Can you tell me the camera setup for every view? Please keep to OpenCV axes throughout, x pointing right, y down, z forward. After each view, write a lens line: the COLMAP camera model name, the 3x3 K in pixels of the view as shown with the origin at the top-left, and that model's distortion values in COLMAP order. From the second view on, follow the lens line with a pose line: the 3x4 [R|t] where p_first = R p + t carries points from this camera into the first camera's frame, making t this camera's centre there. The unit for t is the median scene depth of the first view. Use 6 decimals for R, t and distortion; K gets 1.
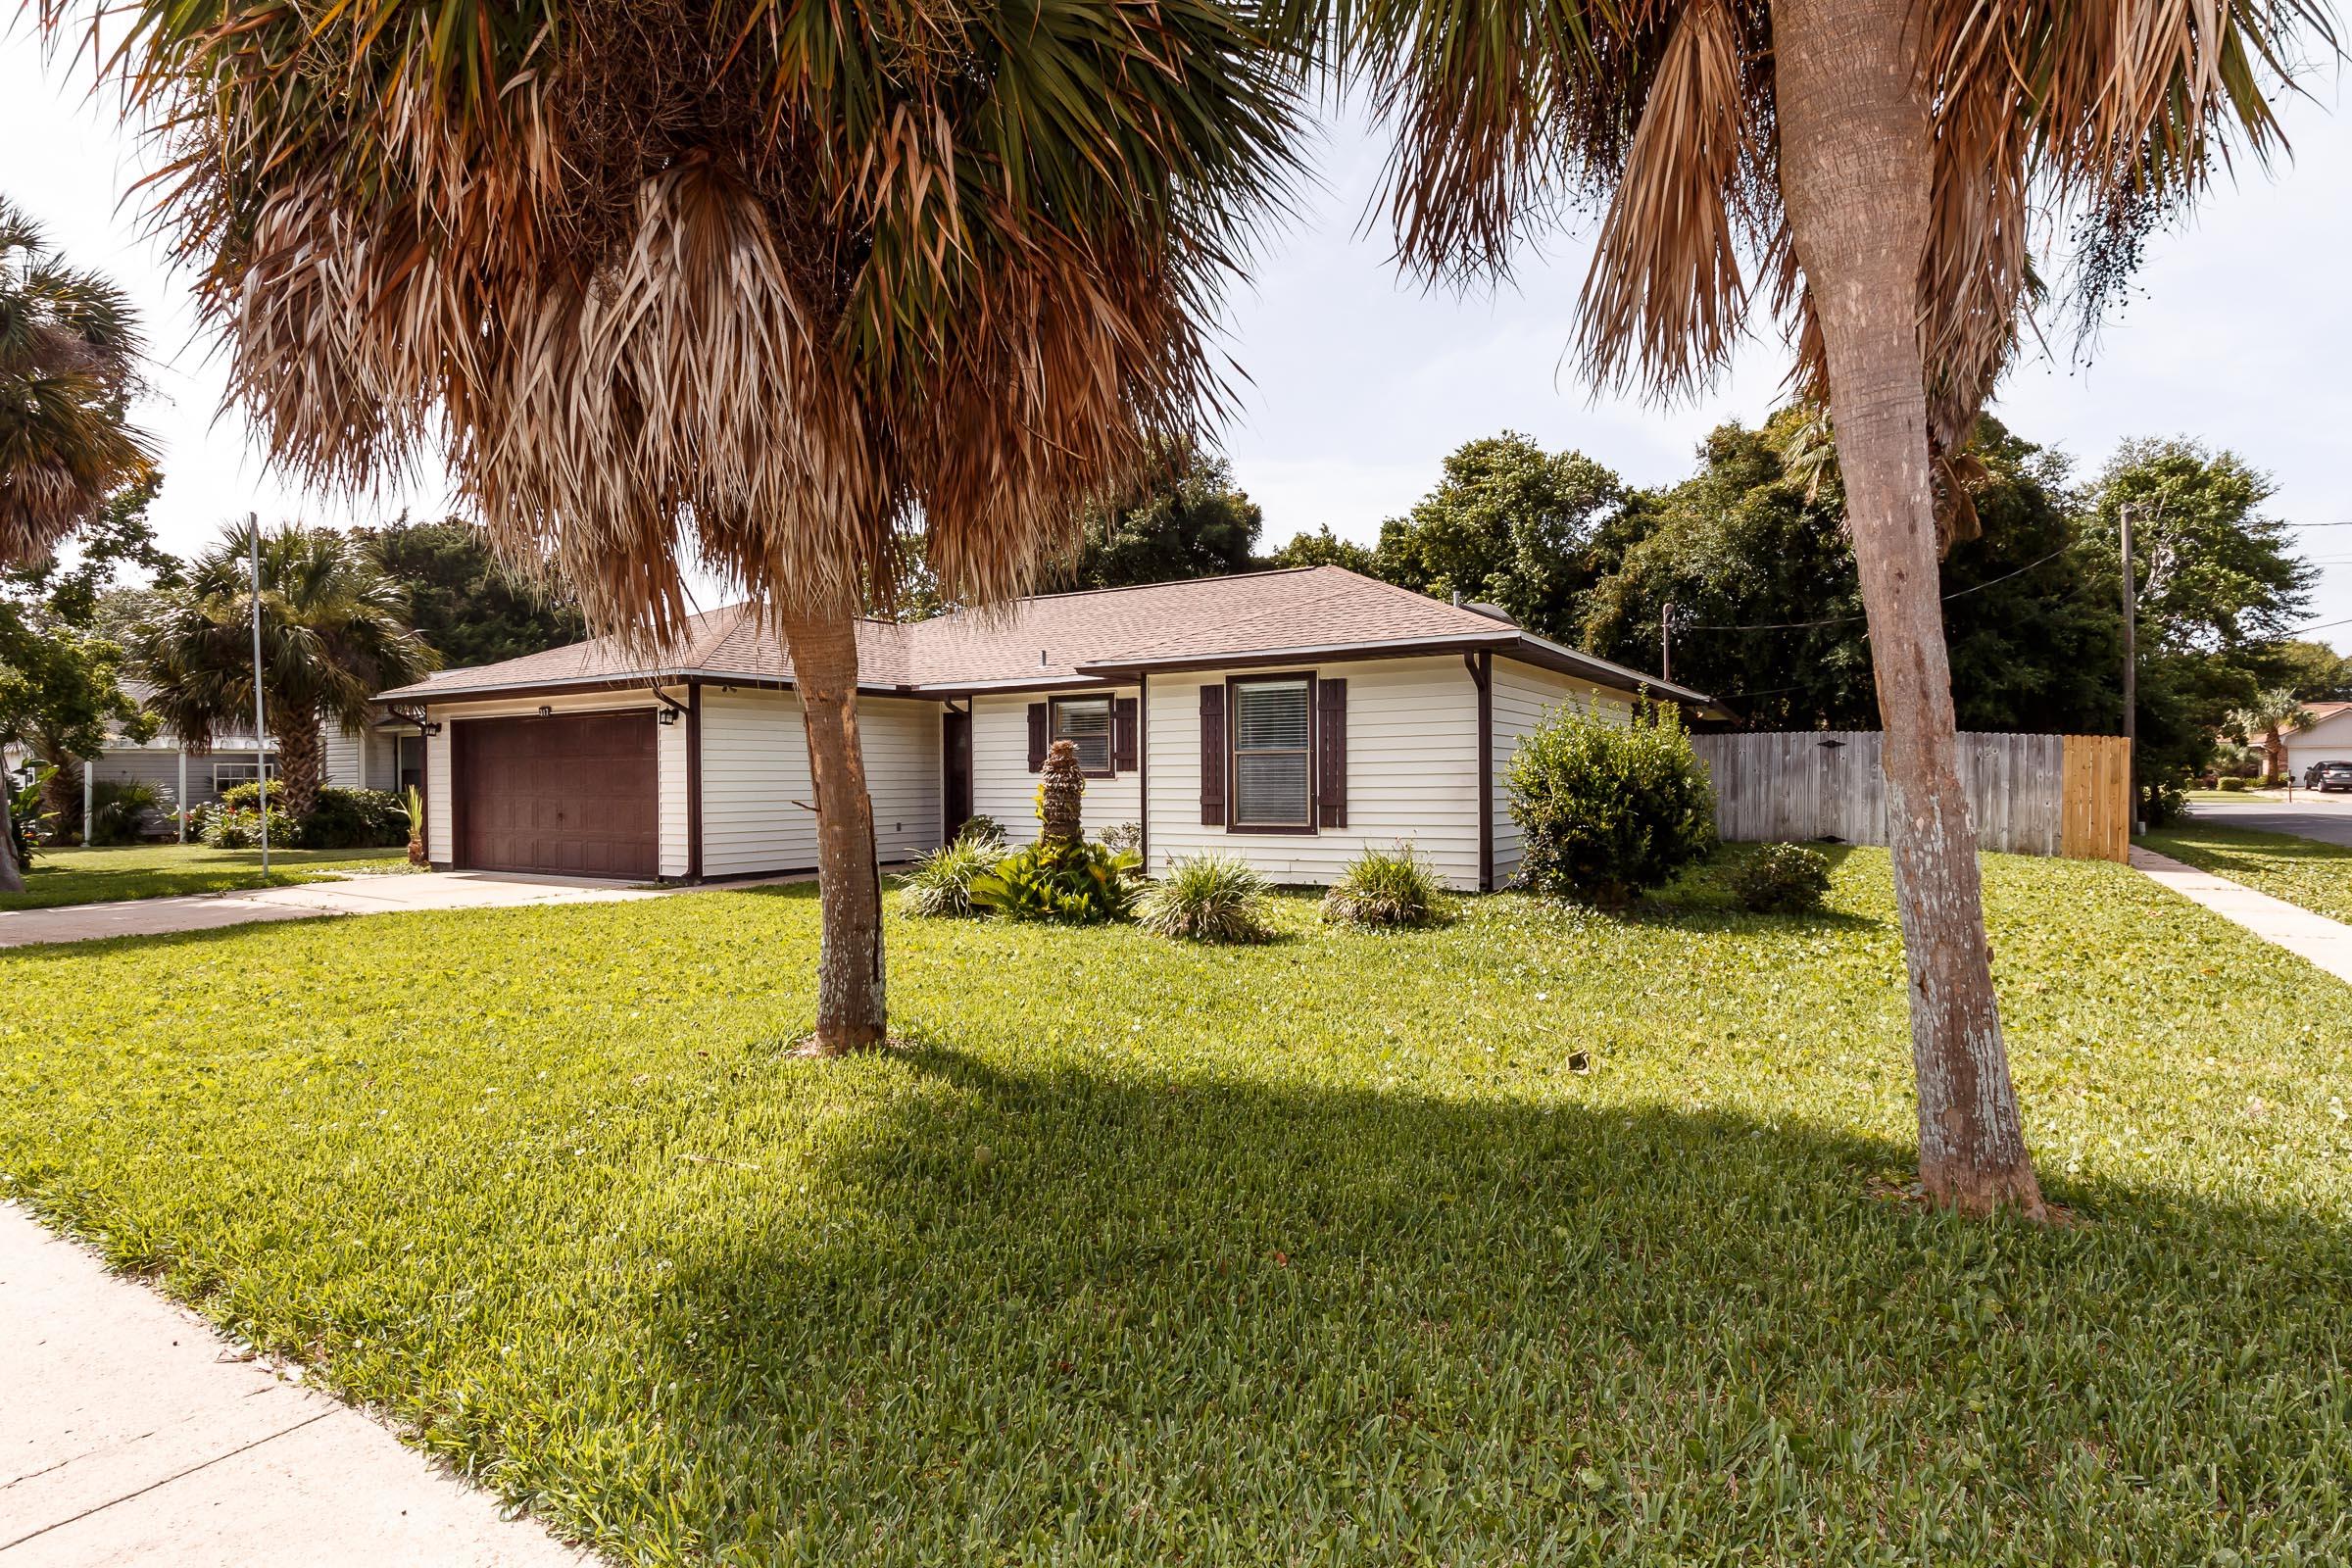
lens RADIAL K [[1104.6, 0, 1176.0], [0, 1104.6, 784.0], [0, 0, 1]] dist [0.001196, 0.000247]
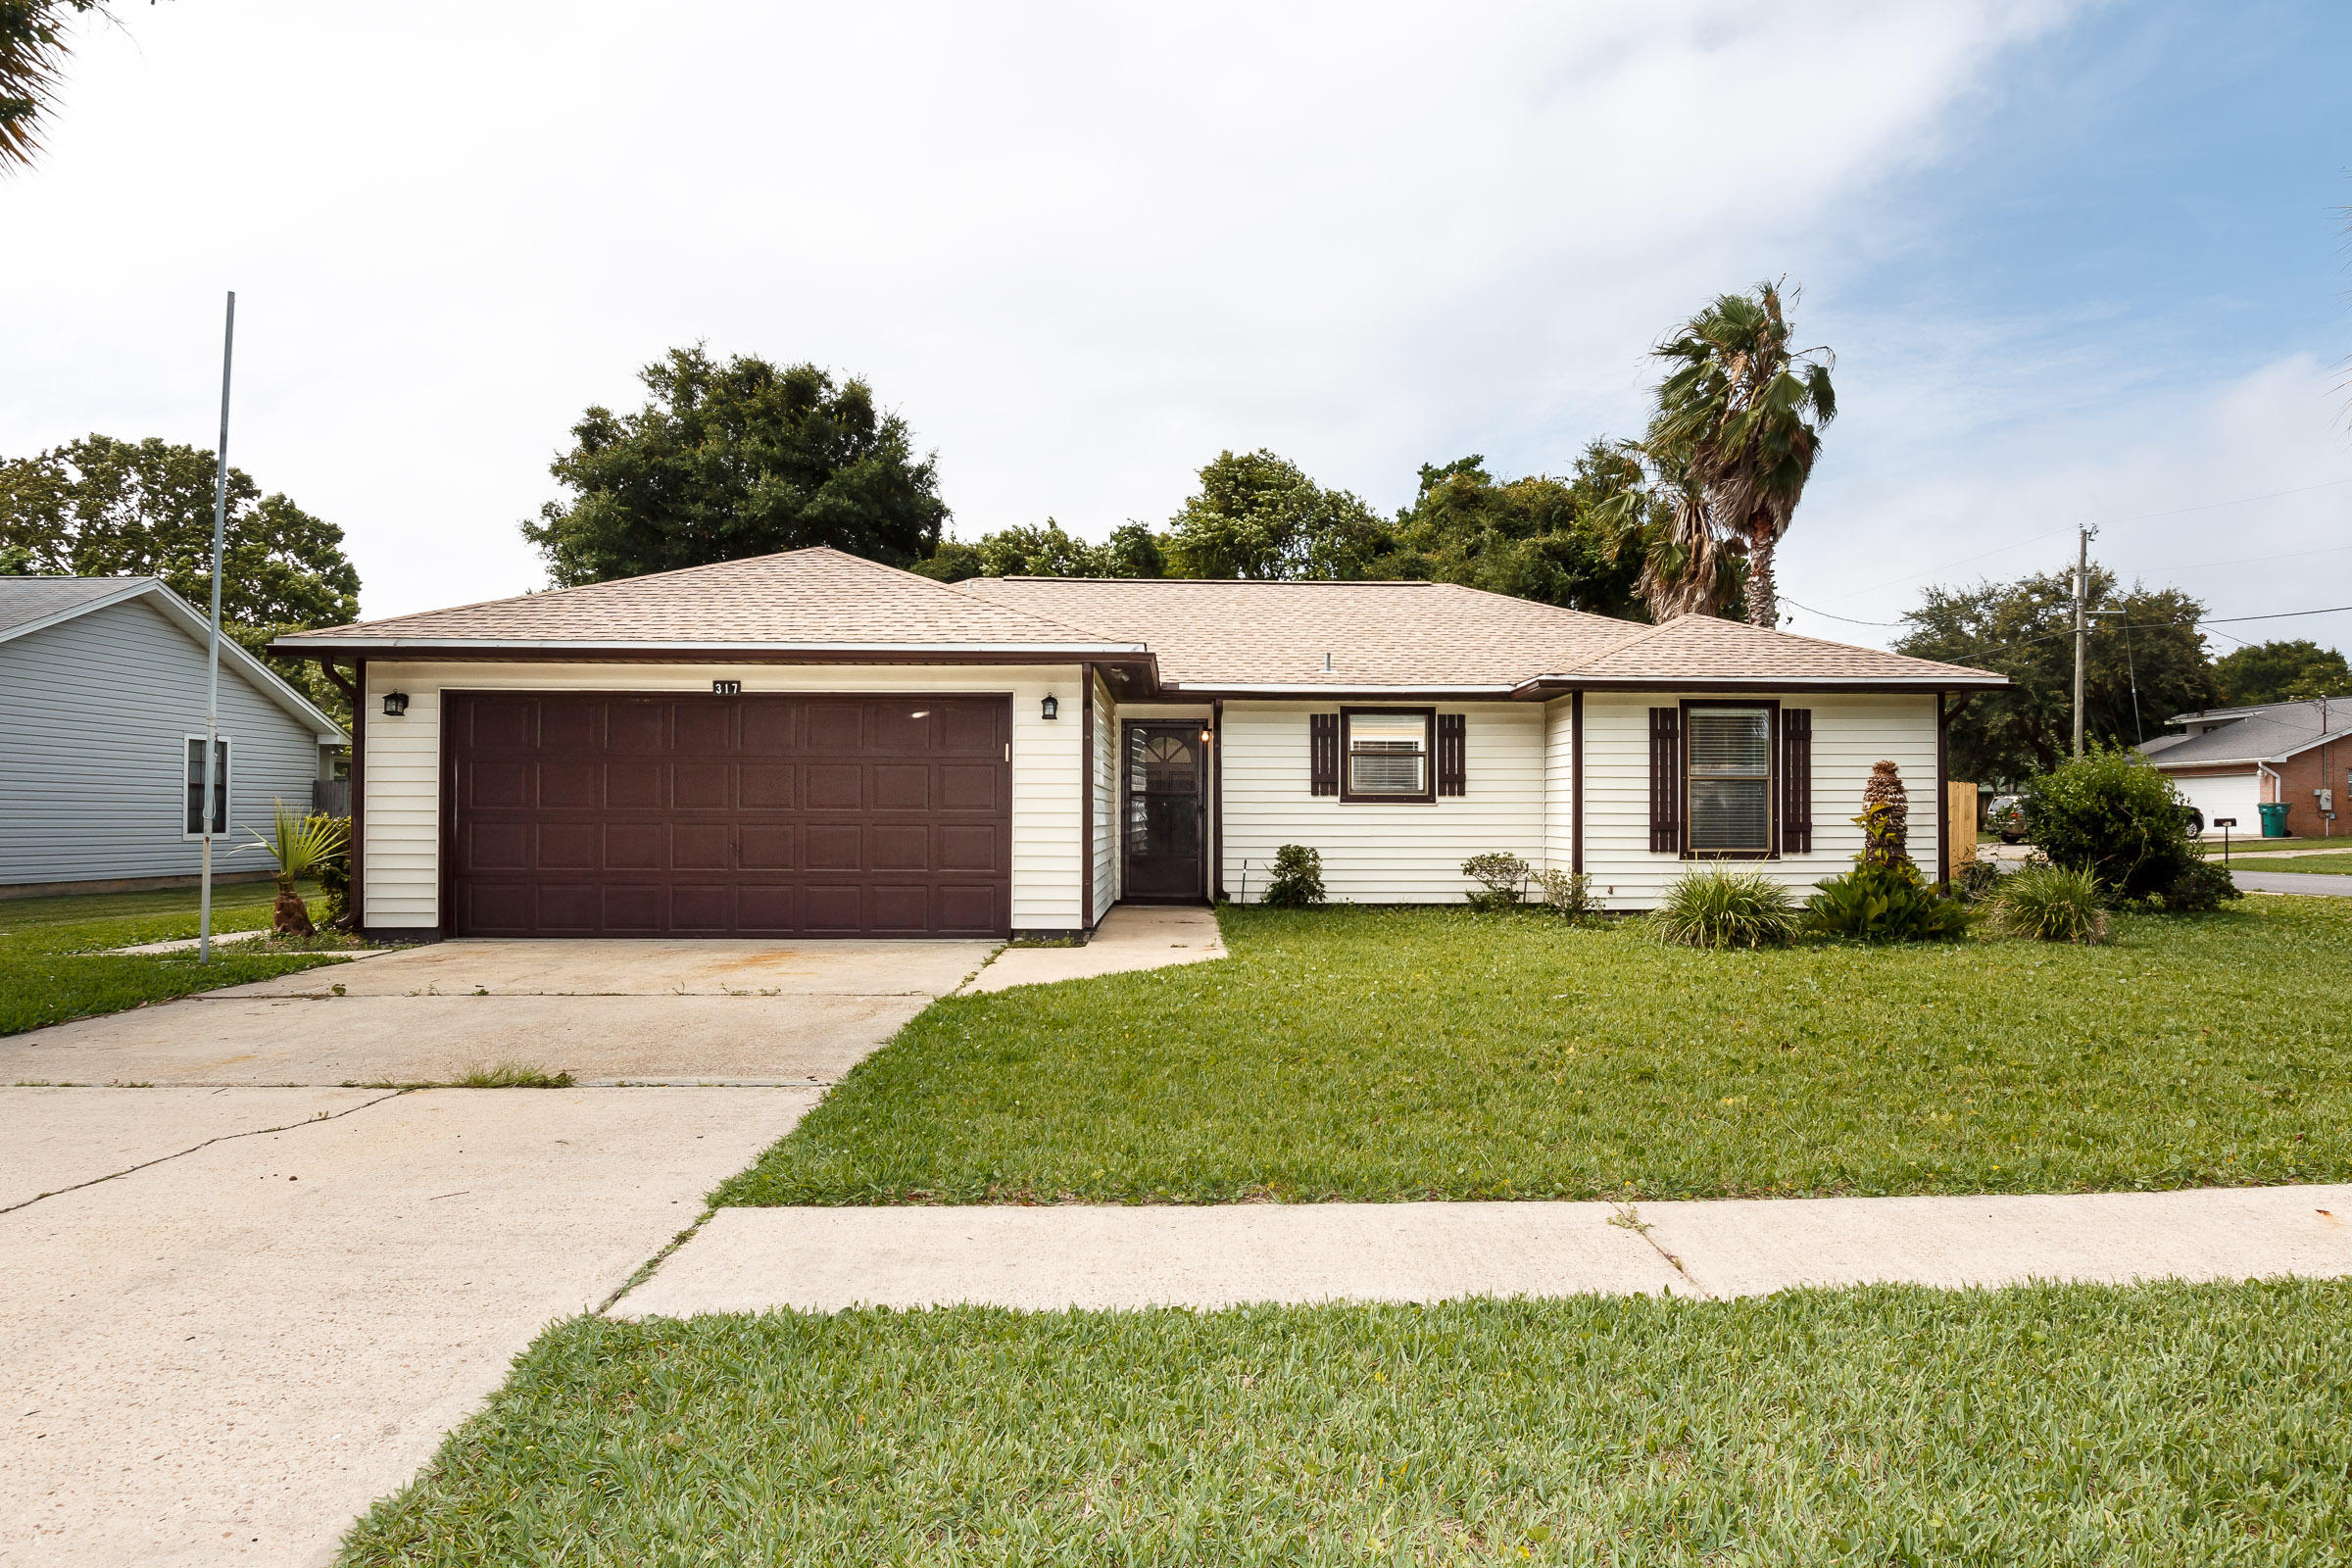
lens RADIAL K [[1294.6, 0, 1176.0], [0, 1294.6, 784.0], [0, 0, 1]] dist [0.002669, 0.000585]
pose [[0.844054, 0.022955, 0.535767, -0.938079], [-0.007144, 0.999476, -0.031567, 0.016870], [-0.536211, 0.022817, 0.843776, 0.267640]]
